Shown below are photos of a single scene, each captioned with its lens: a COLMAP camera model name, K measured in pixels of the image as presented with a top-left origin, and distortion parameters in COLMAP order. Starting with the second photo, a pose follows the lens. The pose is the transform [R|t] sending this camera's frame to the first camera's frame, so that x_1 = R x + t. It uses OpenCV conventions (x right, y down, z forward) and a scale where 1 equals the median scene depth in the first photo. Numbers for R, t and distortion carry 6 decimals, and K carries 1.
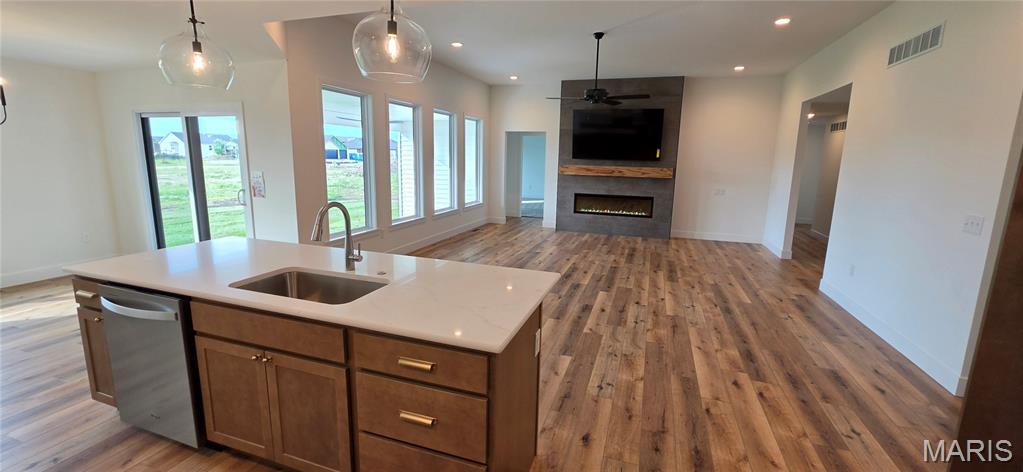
lens RADIAL K [[410.1, 0, 510.8], [0, 410.1, 230.6], [0, 0, 1]] dist [-0.003848, 0.001262]
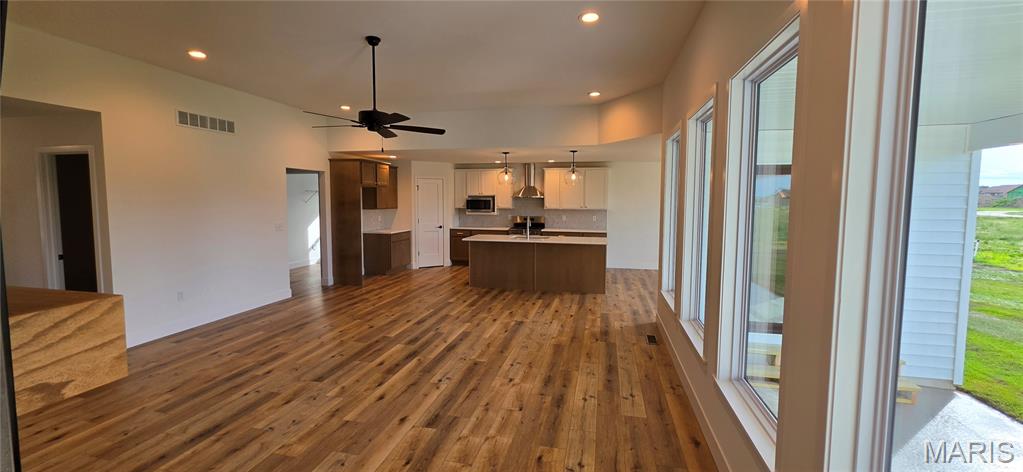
lens RADIAL K [[410.1, 0, 507.8], [0, 410.1, 228.6], [0, 0, 1]] dist [-0.003848, 0.001262]
pose [[-0.994362, -0.017419, -0.104594, 0.052238], [-0.042848, 0.968298, 0.246096, -0.383042], [0.096992, 0.249190, -0.963585, 2.037683]]
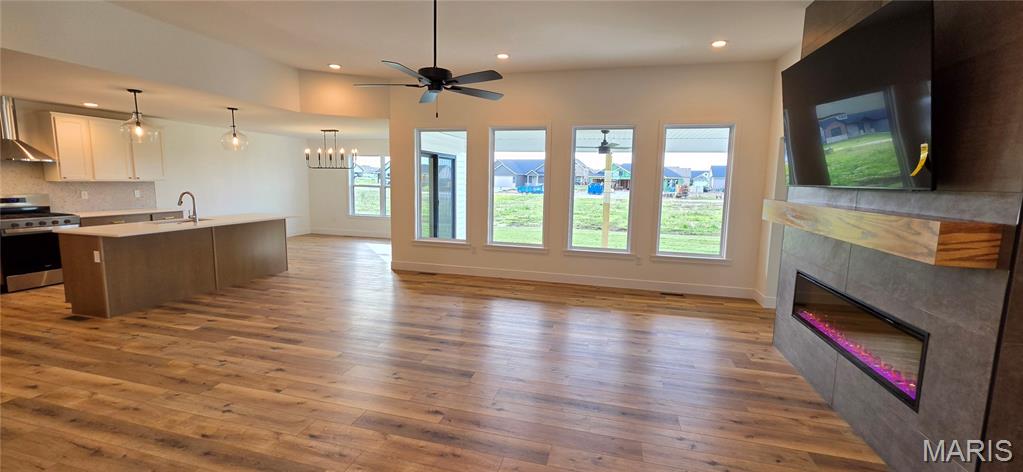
lens RADIAL K [[410.1, 0, 506.6], [0, 410.1, 228.8], [0, 0, 1]] dist [-0.003848, 0.001262]
pose [[0.070911, 0.100349, -0.992422, 1.013180], [-0.196268, 0.976881, 0.084753, -0.203846], [0.977983, 0.188770, 0.088967, 1.258544]]
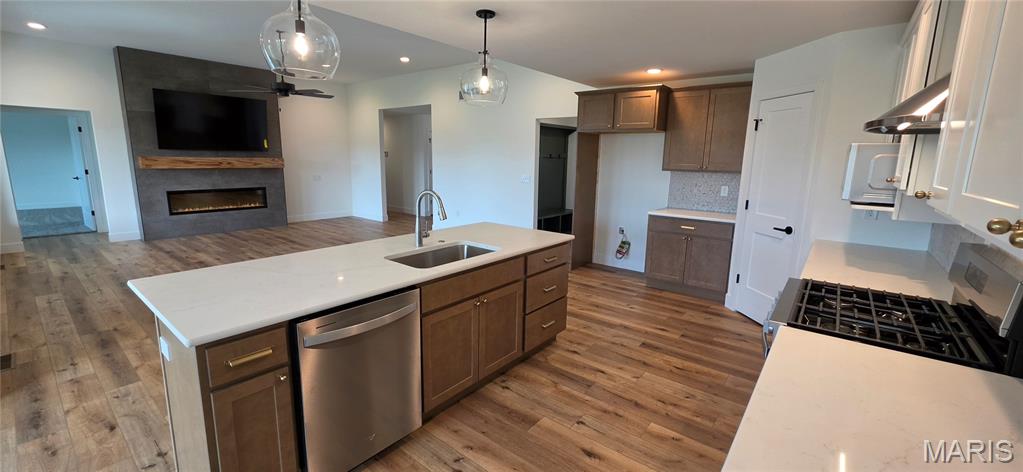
lens RADIAL K [[410.1, 0, 510.0], [0, 410.1, 226.5], [0, 0, 1]] dist [-0.003848, 0.001262]
pose [[0.338874, -0.175167, 0.924381, -0.709083], [0.156195, 0.979355, 0.128323, -0.038741], [-0.927775, 0.100898, 0.359238, 0.151848]]
